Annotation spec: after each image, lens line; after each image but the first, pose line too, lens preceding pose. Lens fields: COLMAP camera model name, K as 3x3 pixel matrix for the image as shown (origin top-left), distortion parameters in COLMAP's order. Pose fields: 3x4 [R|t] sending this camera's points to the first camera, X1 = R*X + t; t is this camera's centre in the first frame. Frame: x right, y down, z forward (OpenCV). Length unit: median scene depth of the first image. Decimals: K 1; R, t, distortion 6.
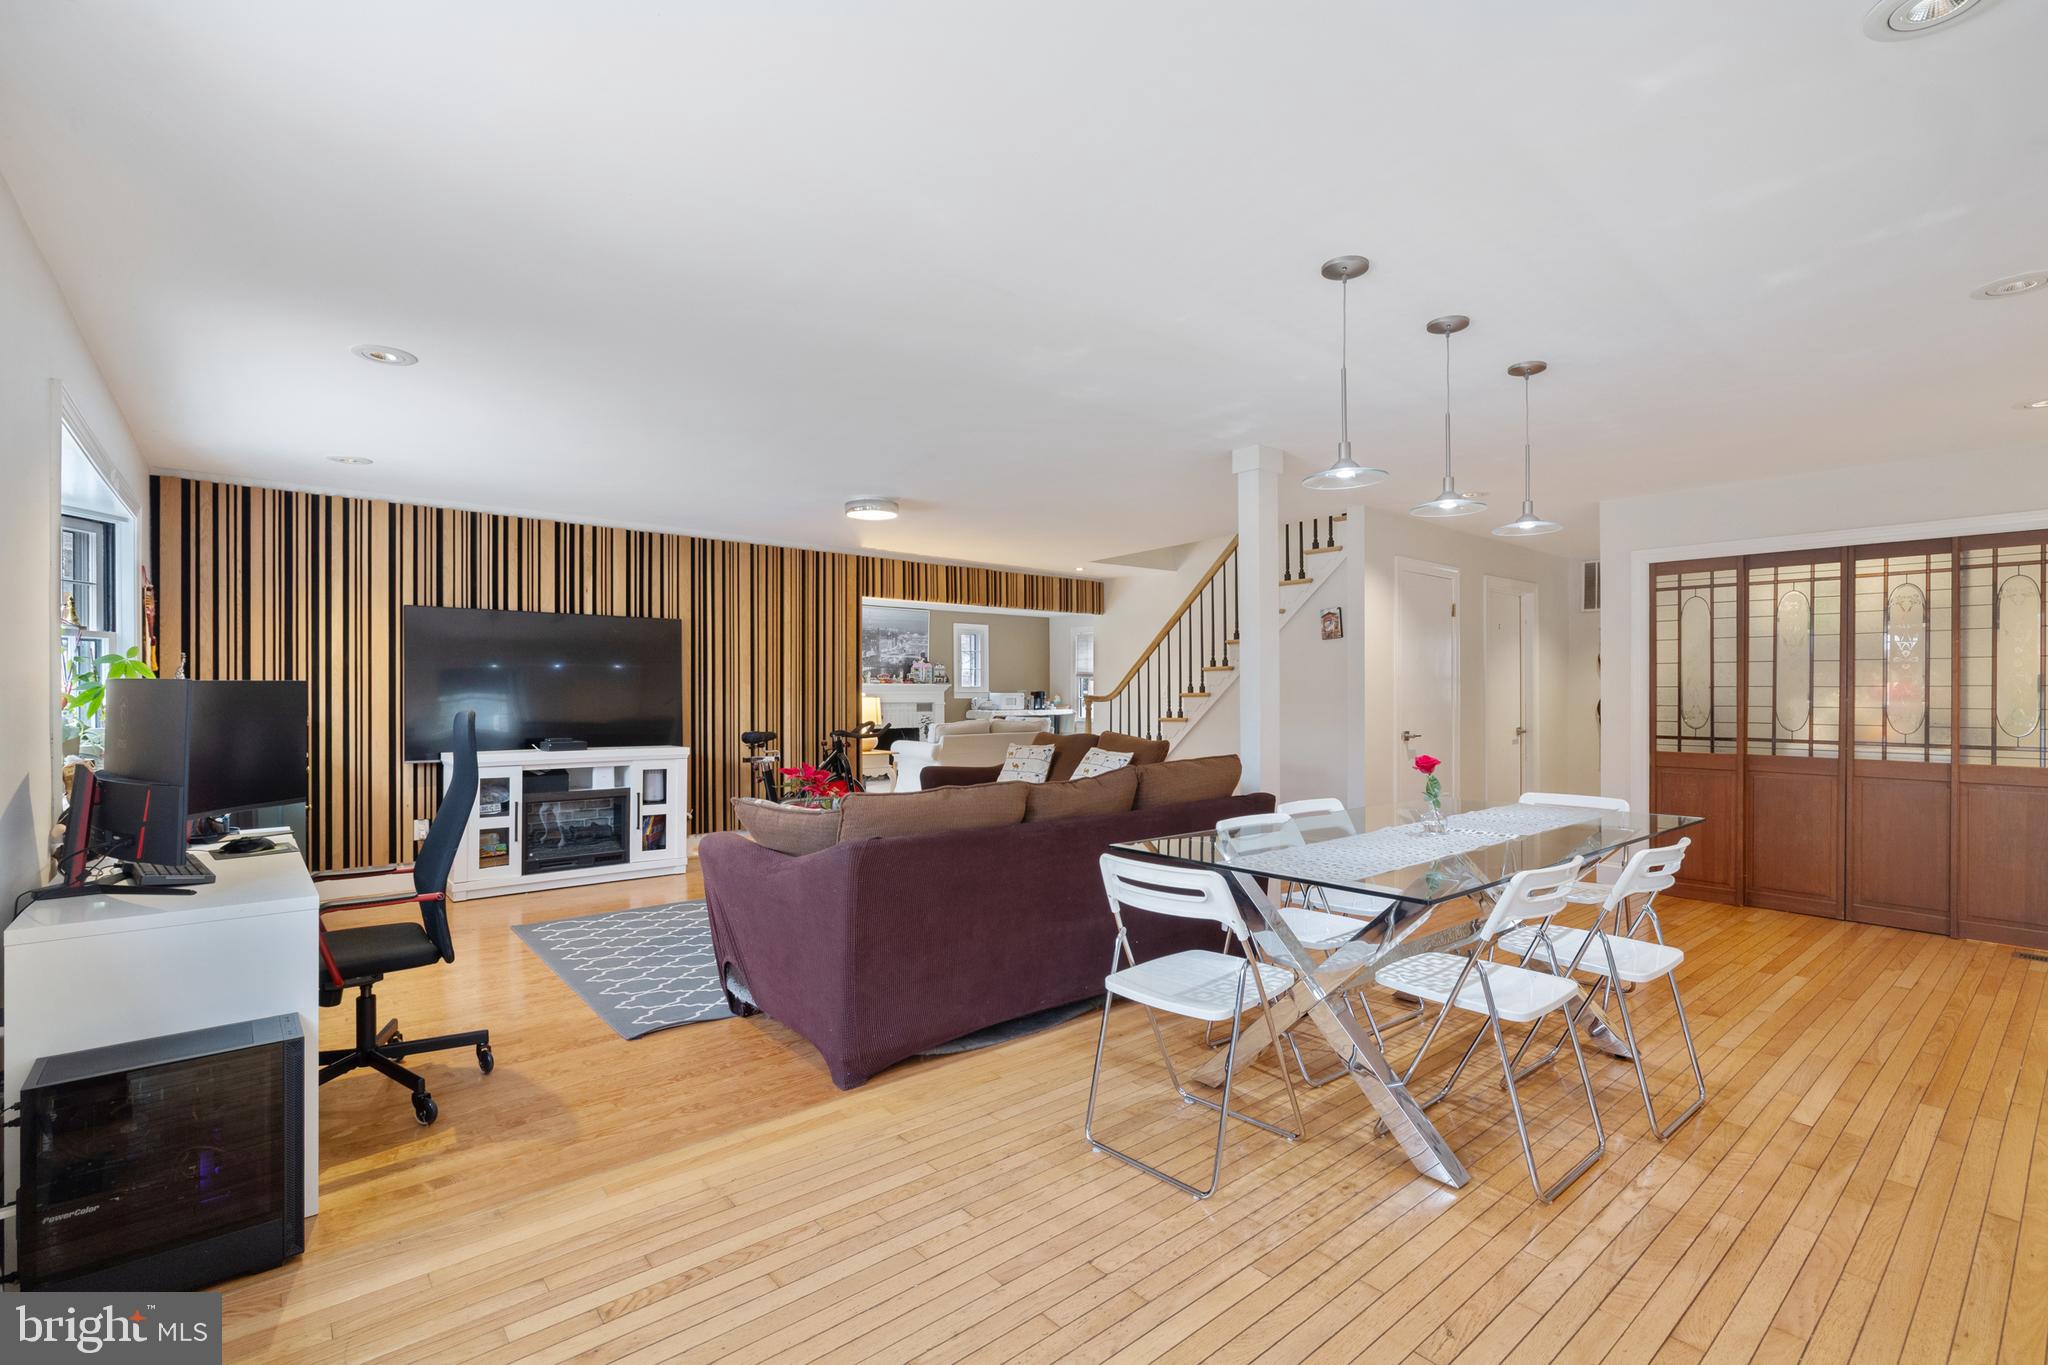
lens RADIAL K [[911.4, 0, 1016.1], [0, 911.4, 686.8], [0, 0, 1]] dist [-0.005085, -0.000533]
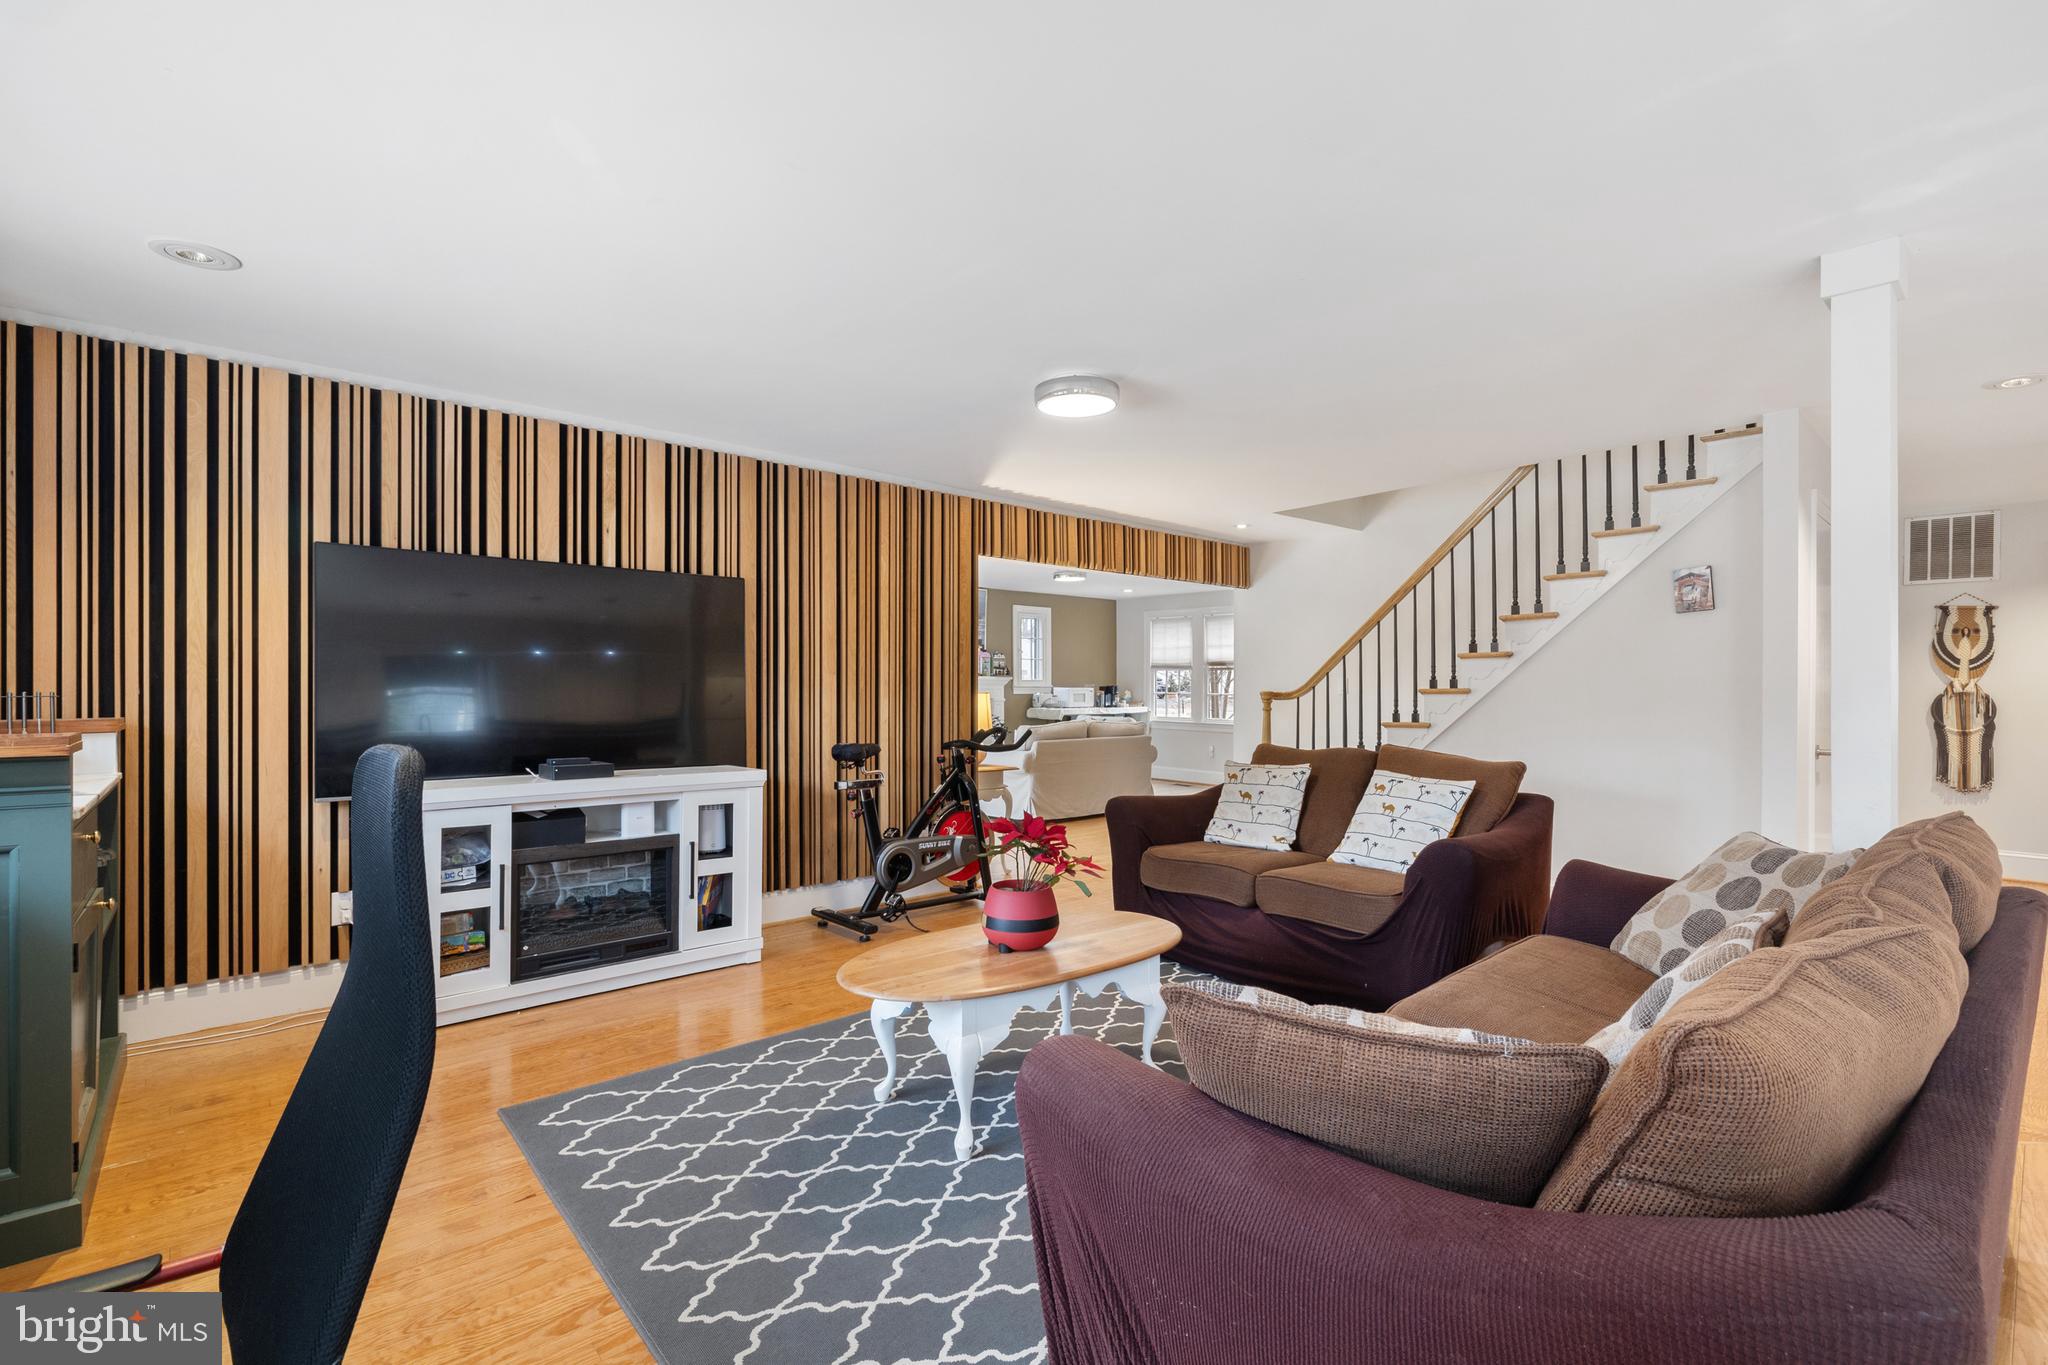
lens RADIAL K [[920.1, 0, 1024.0], [0, 920.1, 682.5], [0, 0, 1]] dist [-0.001584, -0.000265]
pose [[0.999464, 0.002603, 0.032643, -0.196654], [-0.002659, 0.999995, 0.001674, 0.001688], [-0.032639, -0.001760, 0.999466, 0.332903]]
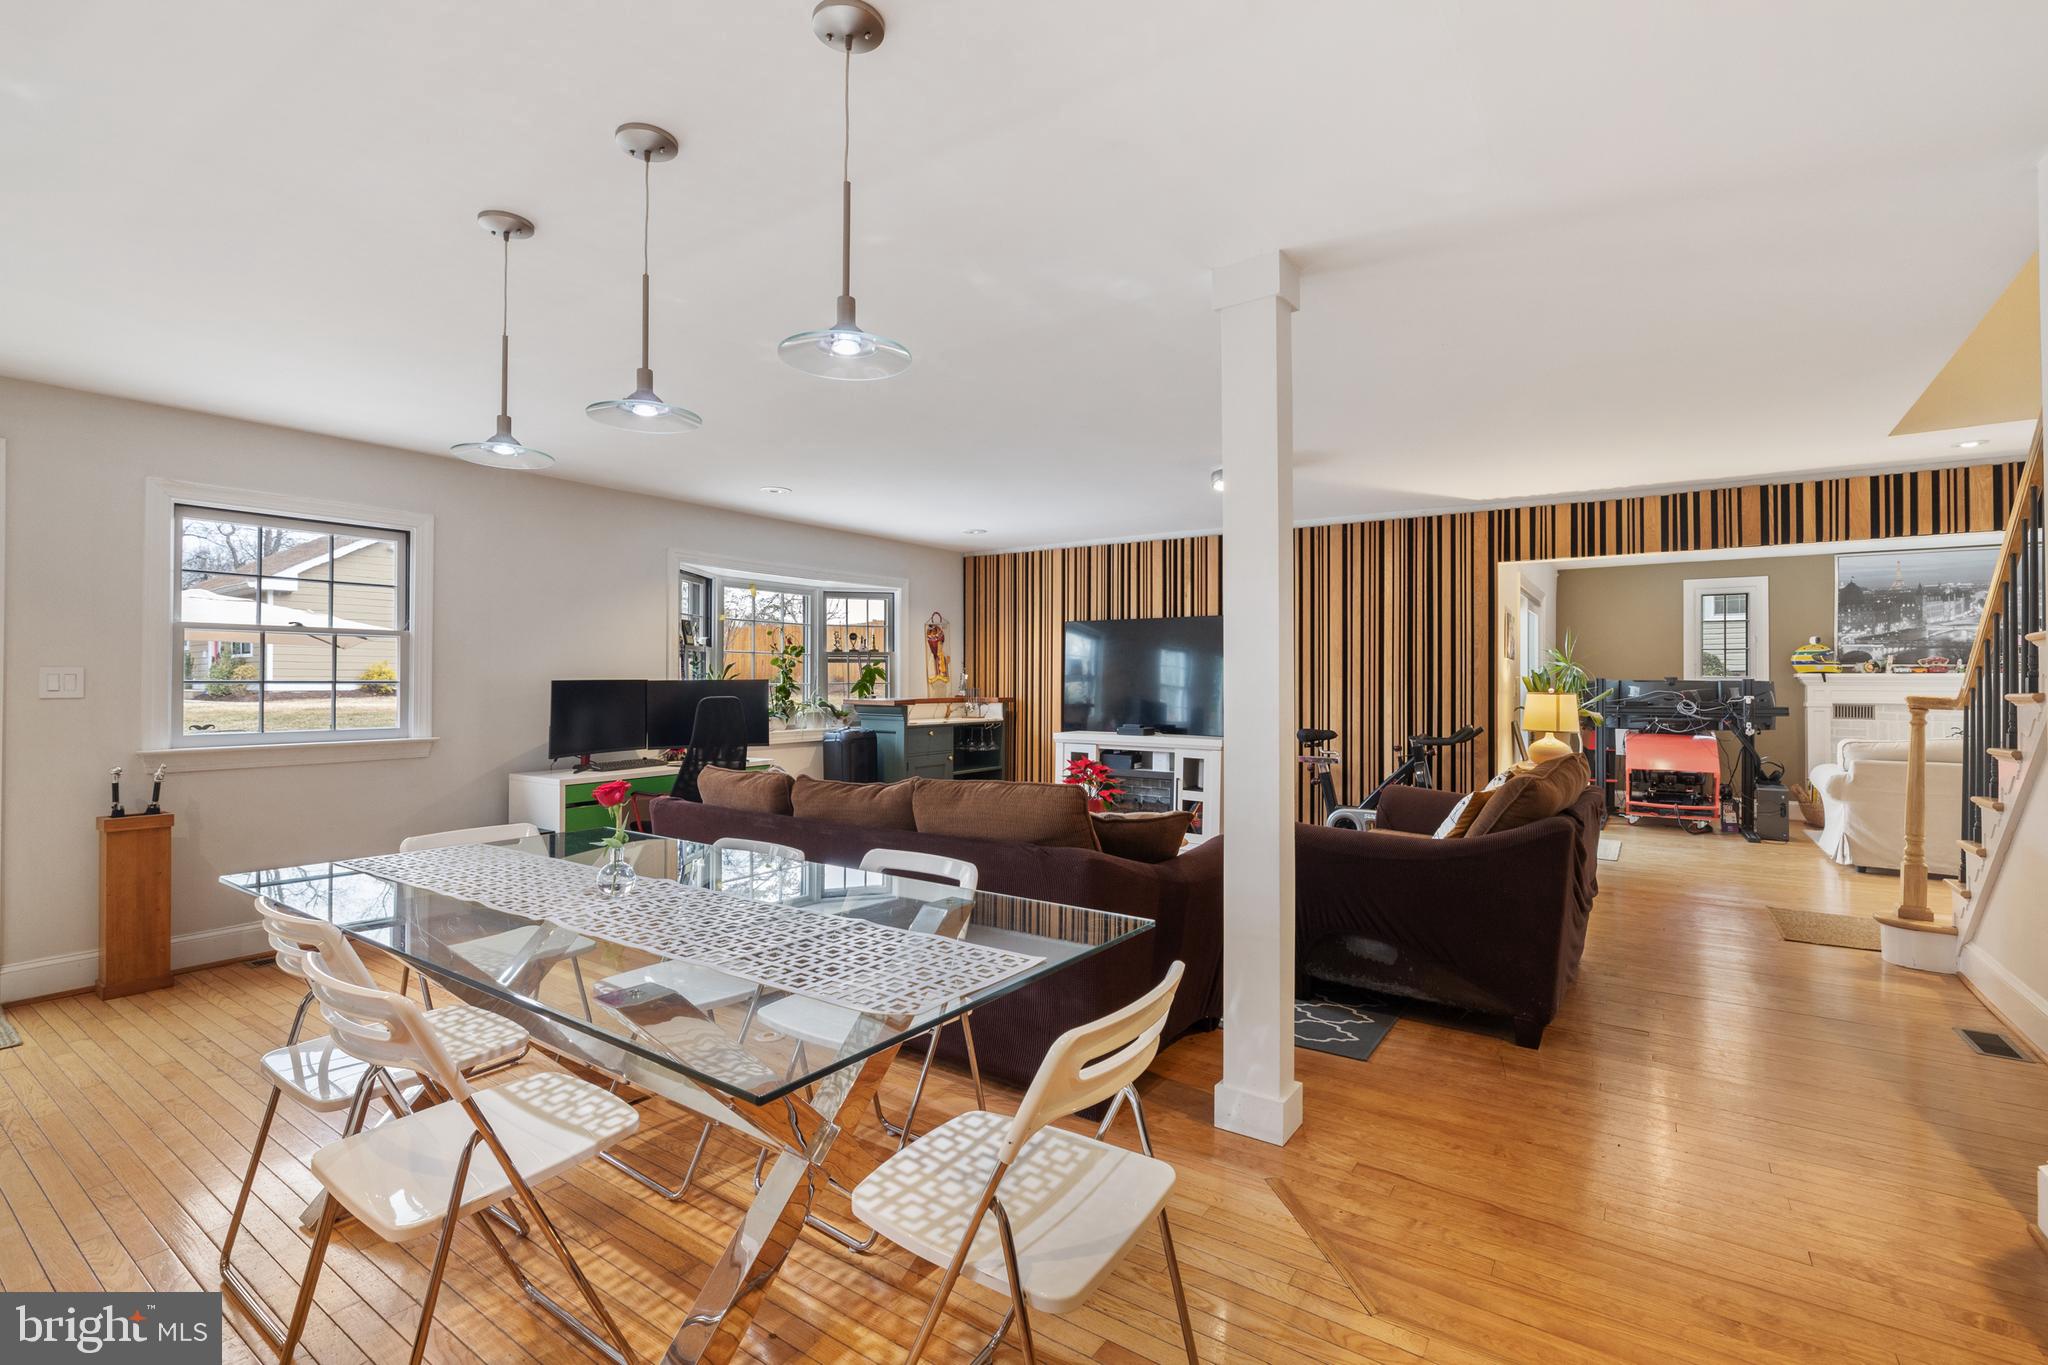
lens RADIAL K [[920.1, 0, 1024.0], [0, 920.1, 682.5], [0, 0, 1]] dist [-0.001584, -0.000265]
pose [[0.265561, -0.000379, -0.964094, 0.591451], [0.002895, 0.999996, 0.000404, -0.000084], [0.964090, -0.002899, 0.265561, 0.514964]]
